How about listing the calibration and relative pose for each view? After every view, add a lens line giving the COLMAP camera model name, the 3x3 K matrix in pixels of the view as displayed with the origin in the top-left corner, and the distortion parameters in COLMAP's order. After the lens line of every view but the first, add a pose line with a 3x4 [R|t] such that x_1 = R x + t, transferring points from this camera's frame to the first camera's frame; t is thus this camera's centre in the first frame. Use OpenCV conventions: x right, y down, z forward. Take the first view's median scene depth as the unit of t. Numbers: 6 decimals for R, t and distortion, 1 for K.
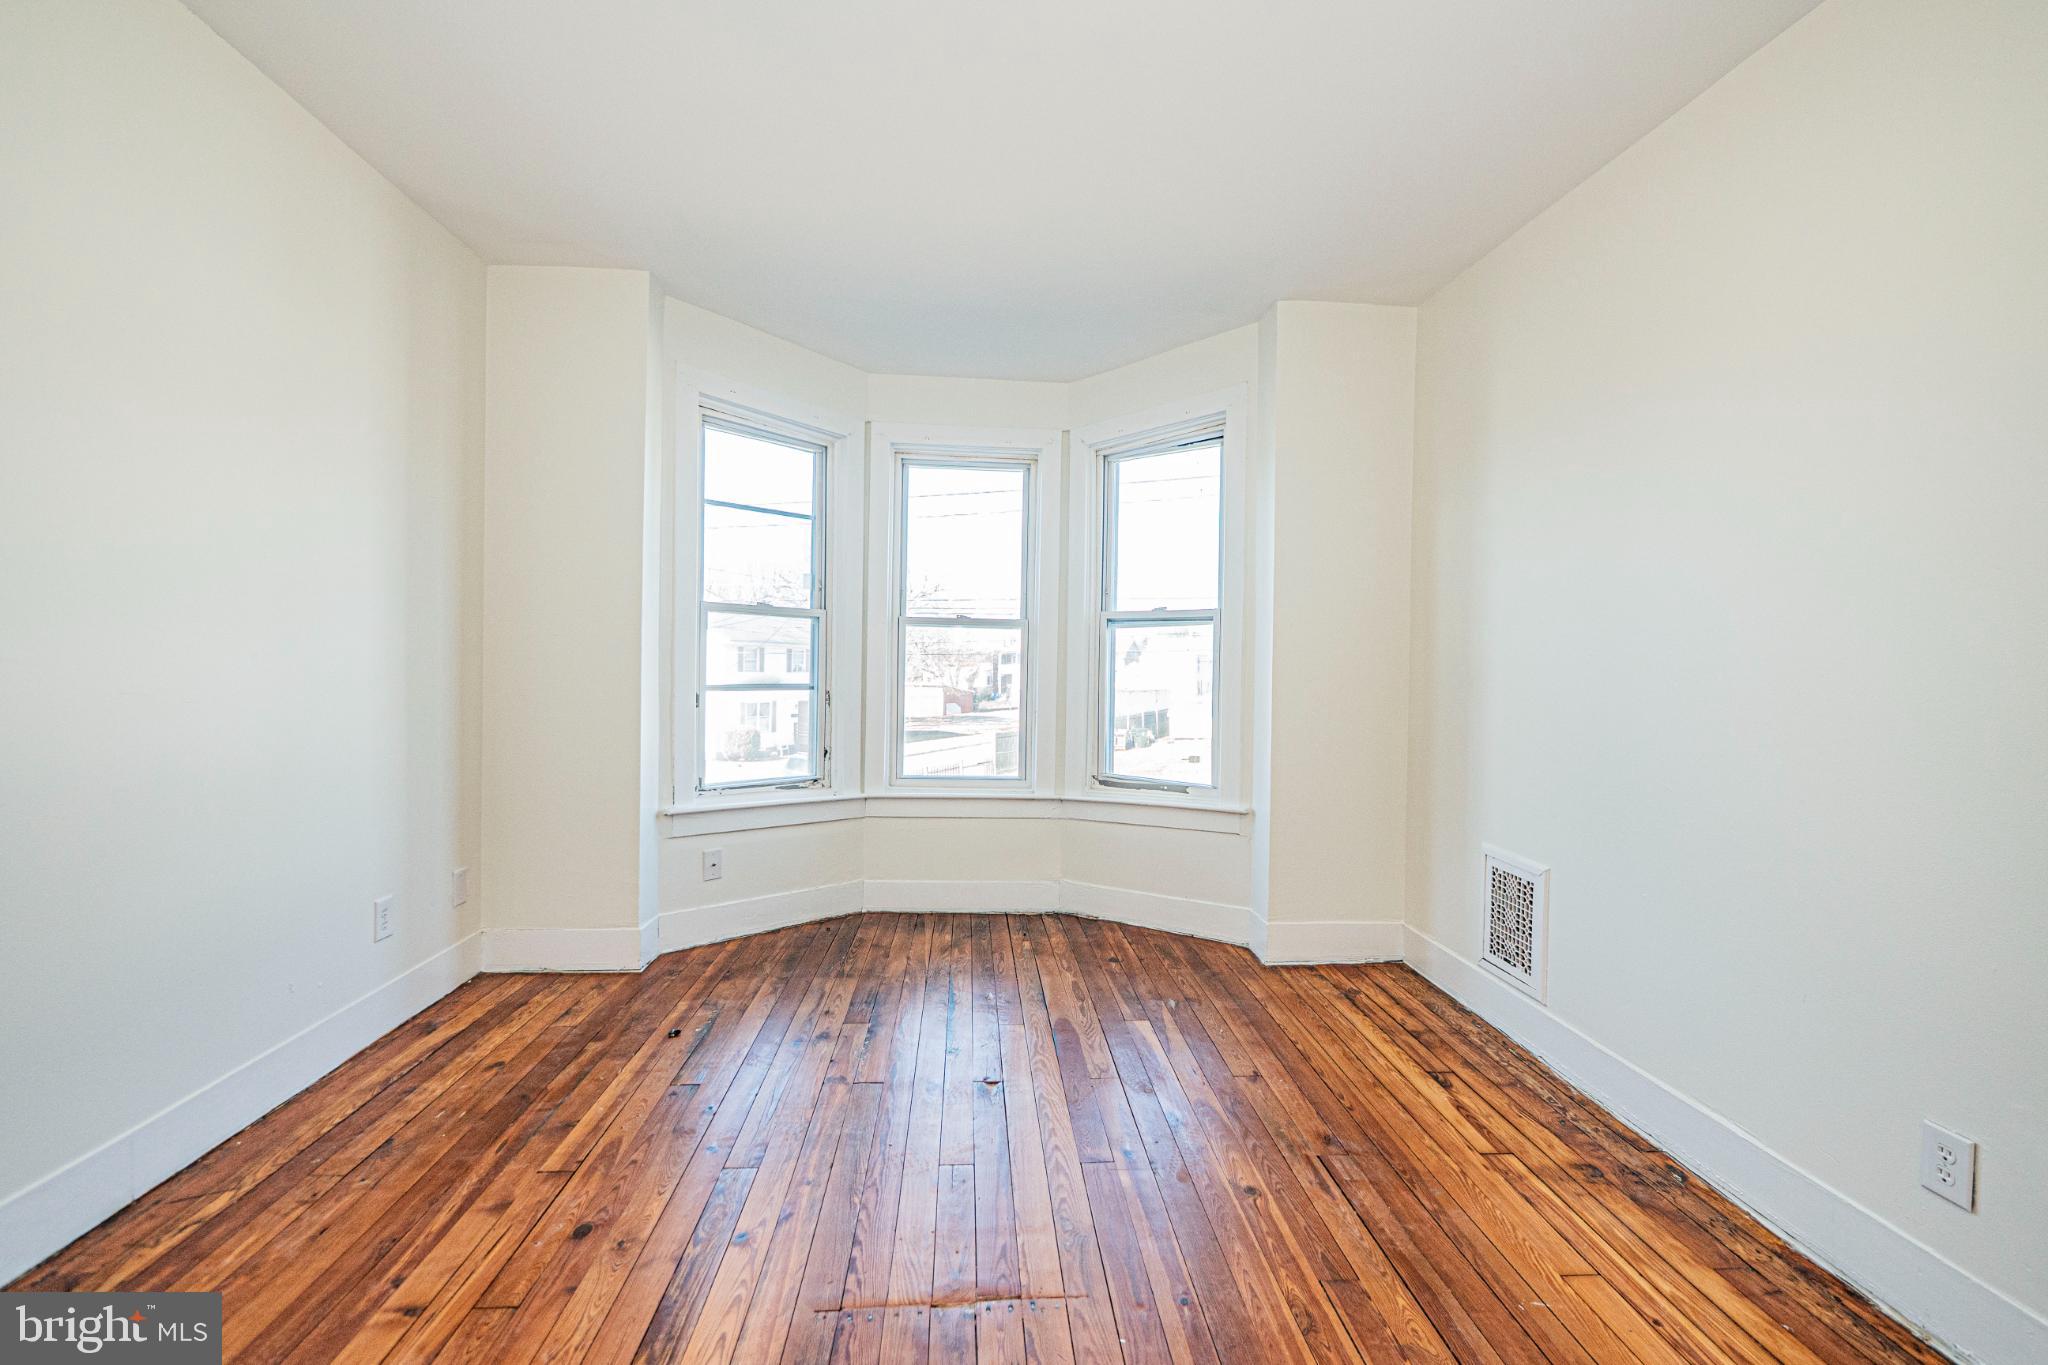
lens RADIAL K [[866.4, 0, 1025.1], [0, 866.4, 675.2], [0, 0, 1]] dist [-0.006346, 0.000845]
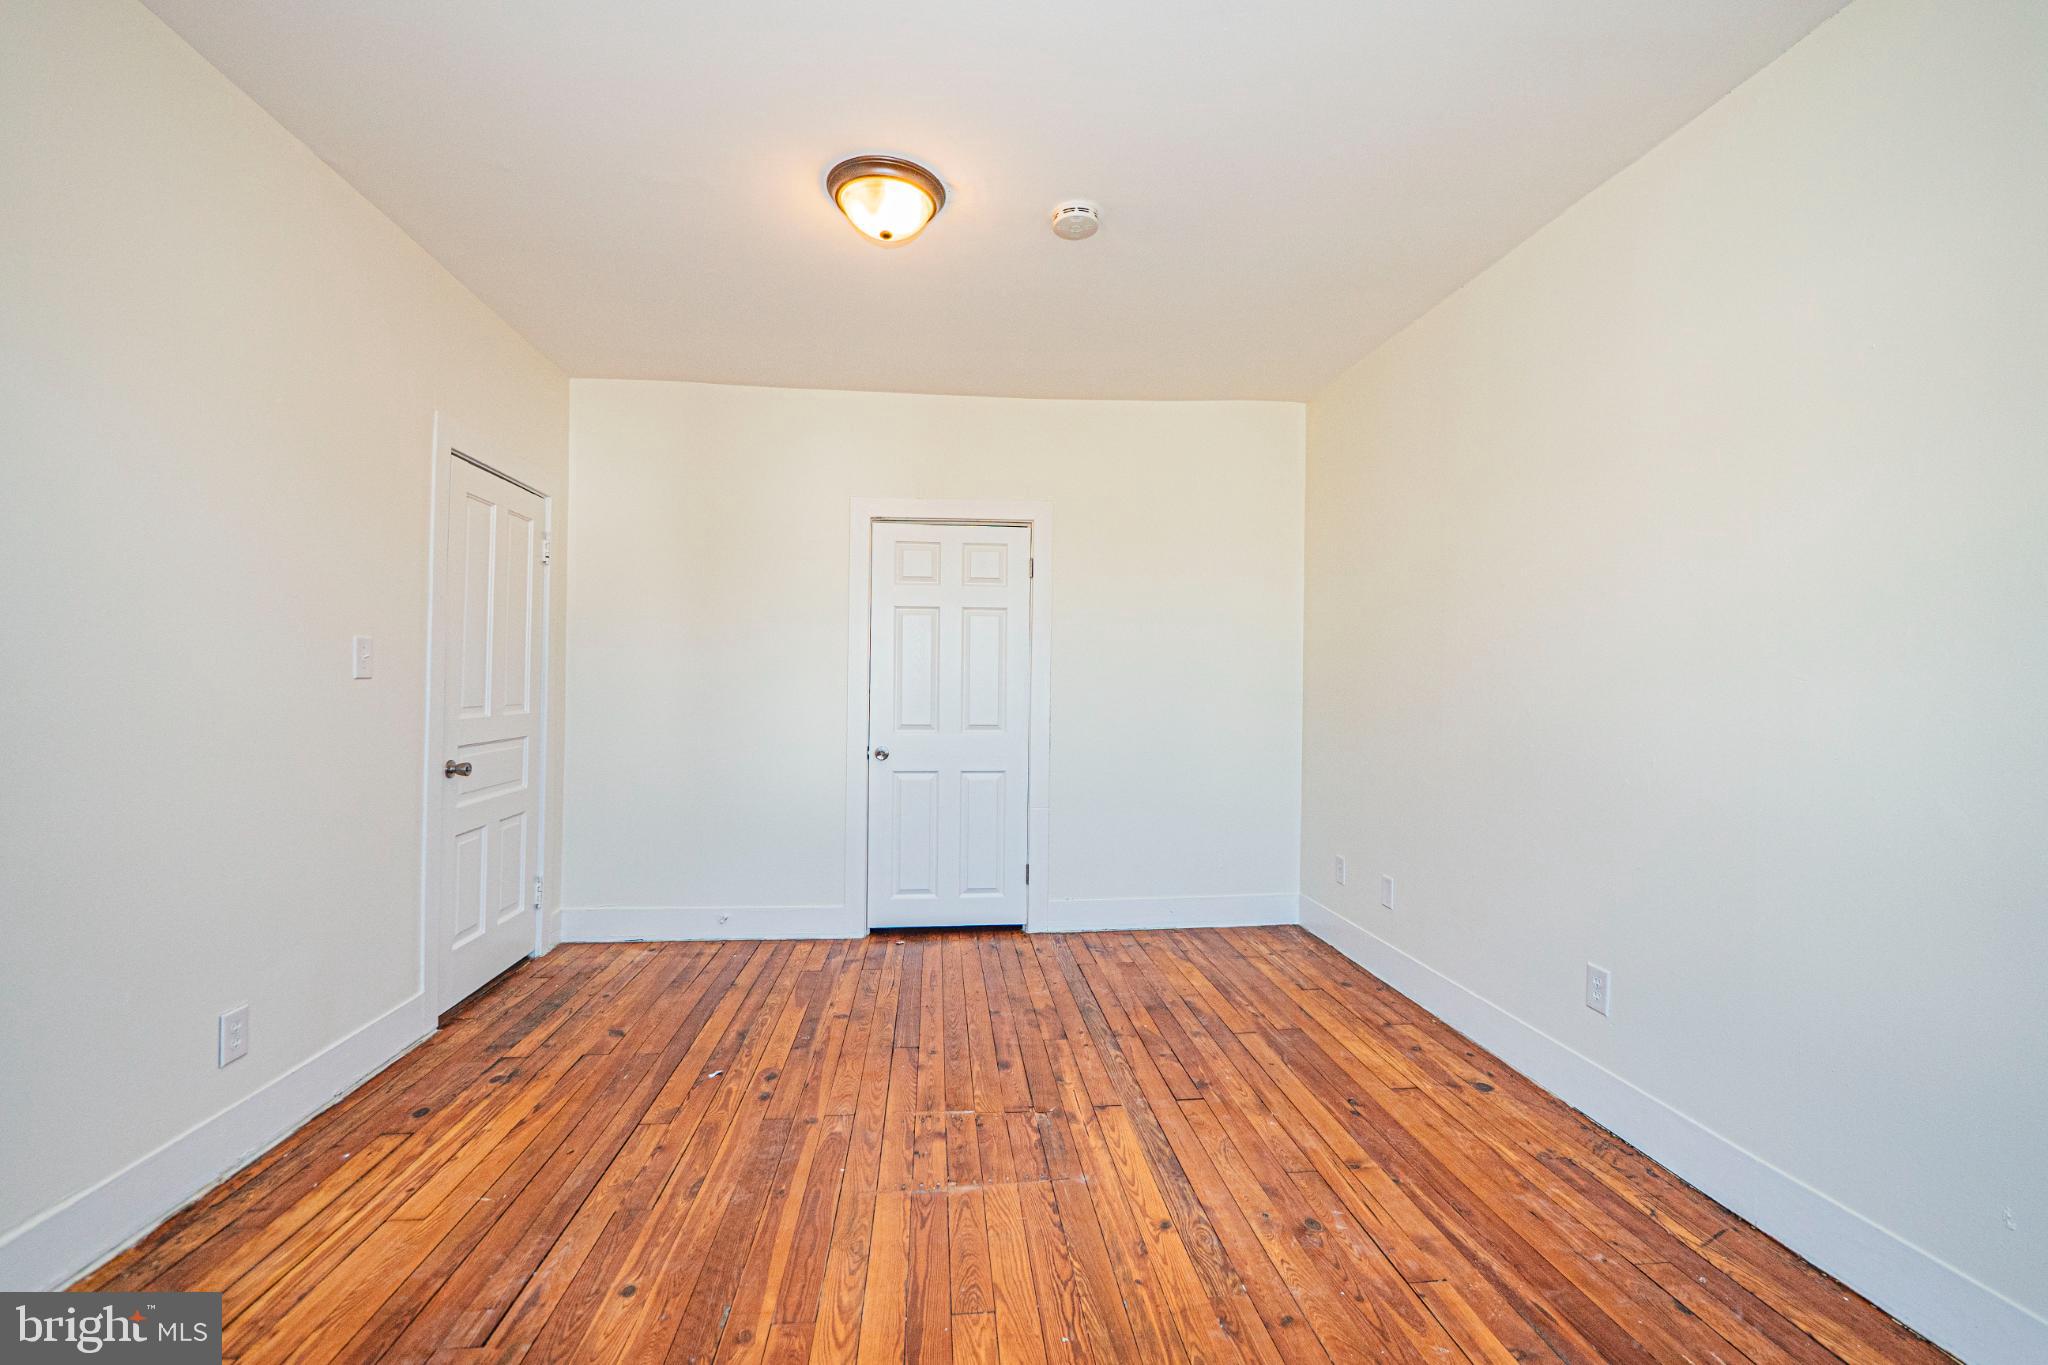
lens RADIAL K [[866.4, 0, 1023.8], [0, 866.4, 669.8], [0, 0, 1]] dist [-0.006346, 0.000845]
pose [[-0.998900, -0.031668, -0.034577, -0.052426], [-0.031516, 0.999491, -0.004917, -0.019668], [0.034715, -0.003822, -0.999390, 1.189718]]
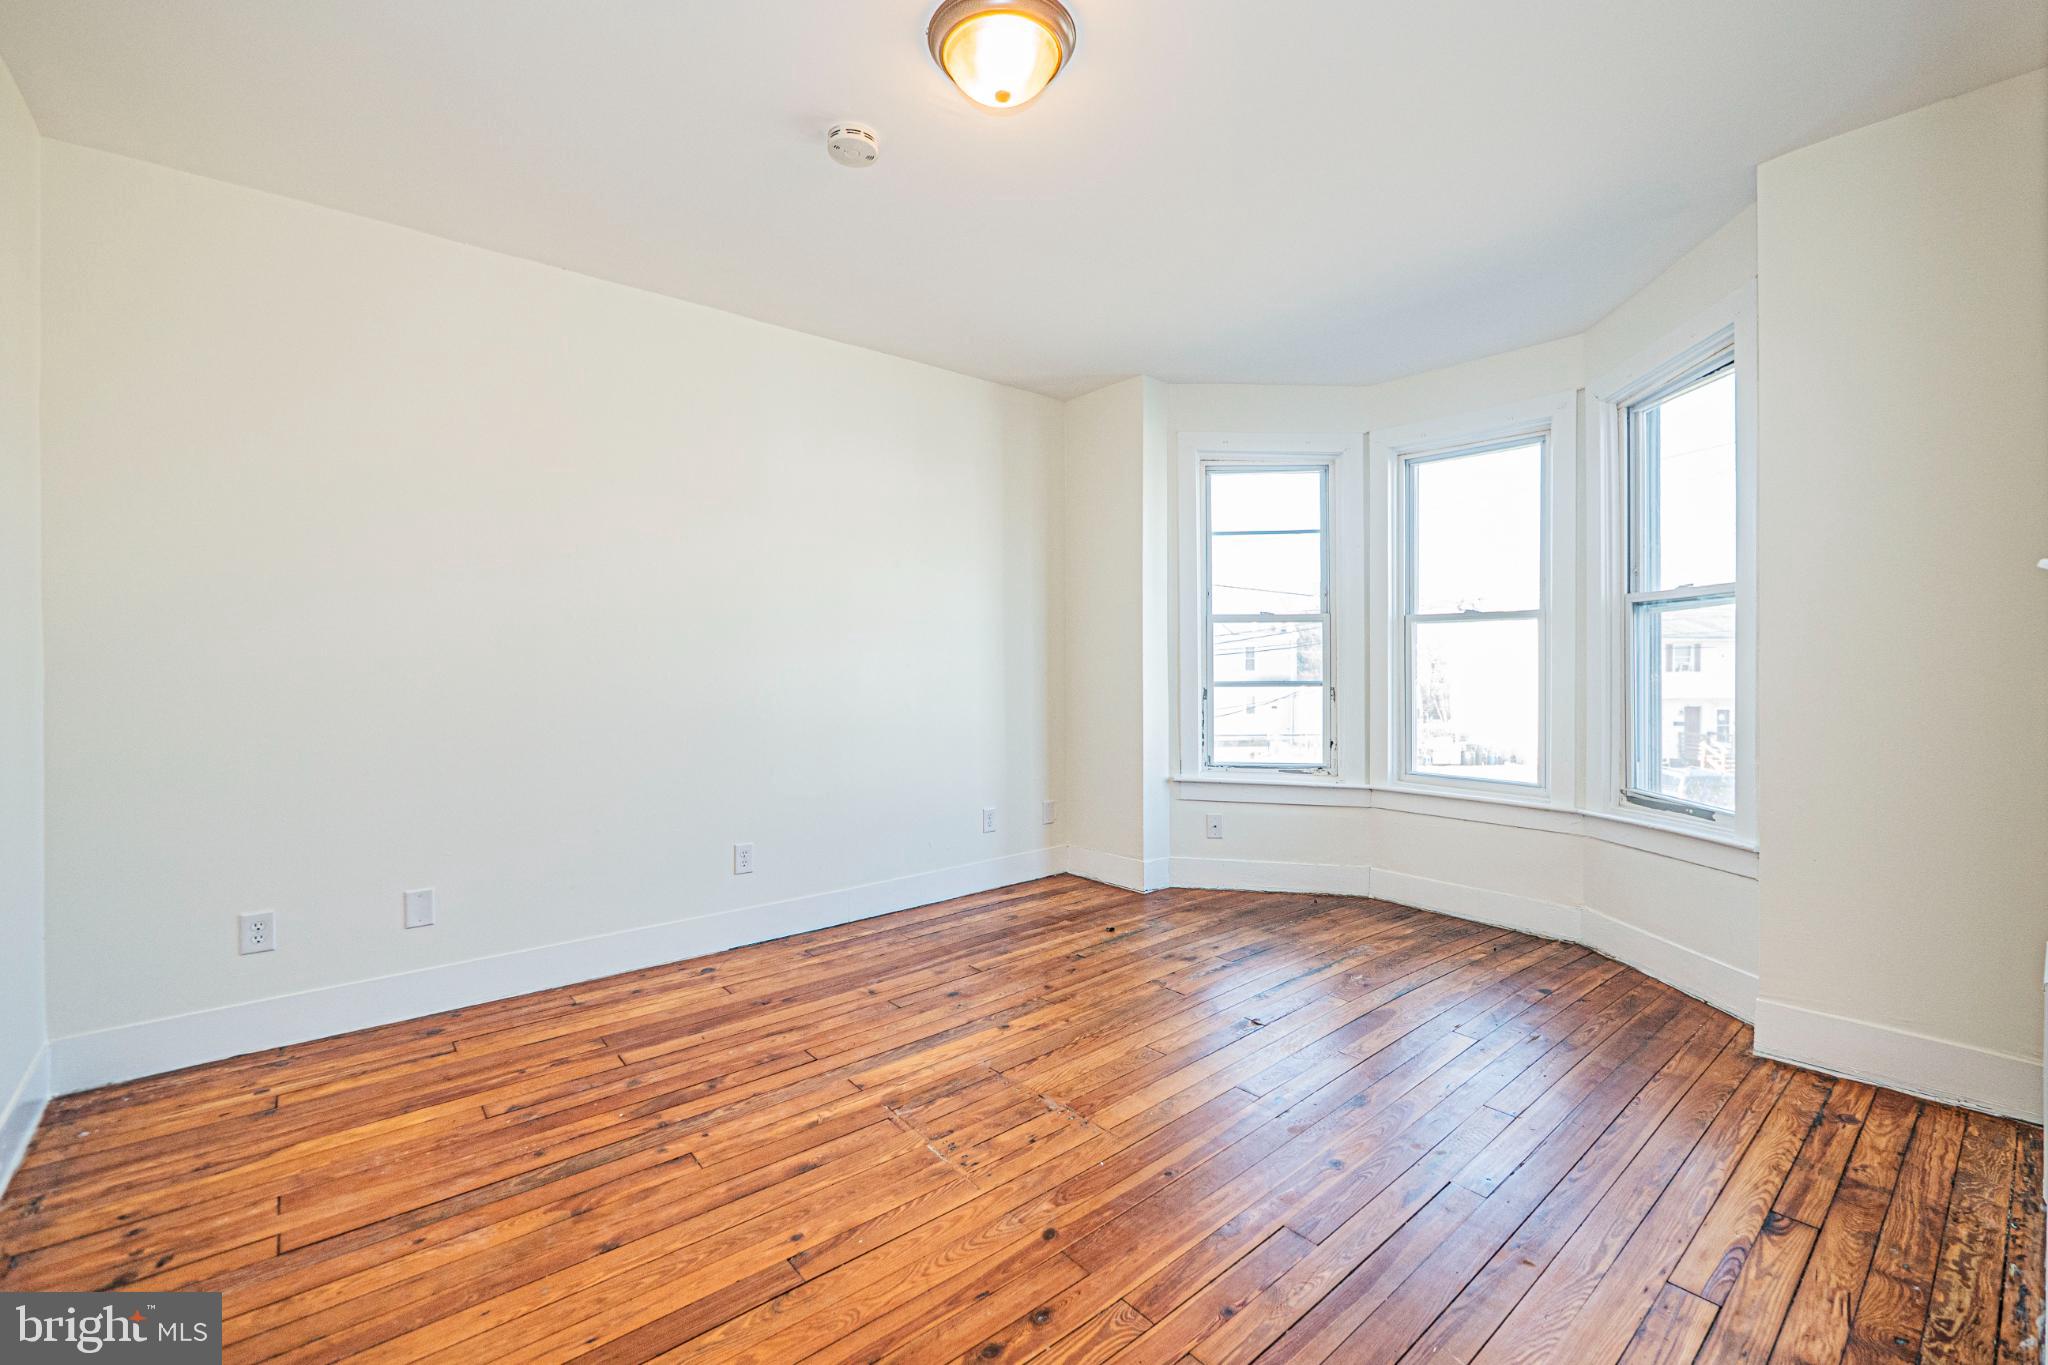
lens RADIAL K [[866.4, 0, 1022.8], [0, 866.4, 677.9], [0, 0, 1]] dist [-0.006346, 0.000845]
pose [[0.587647, -0.003607, -0.809109, 0.561870], [0.005544, 0.999985, -0.000430, 0.005707], [0.809098, -0.004233, 0.587658, 0.053289]]
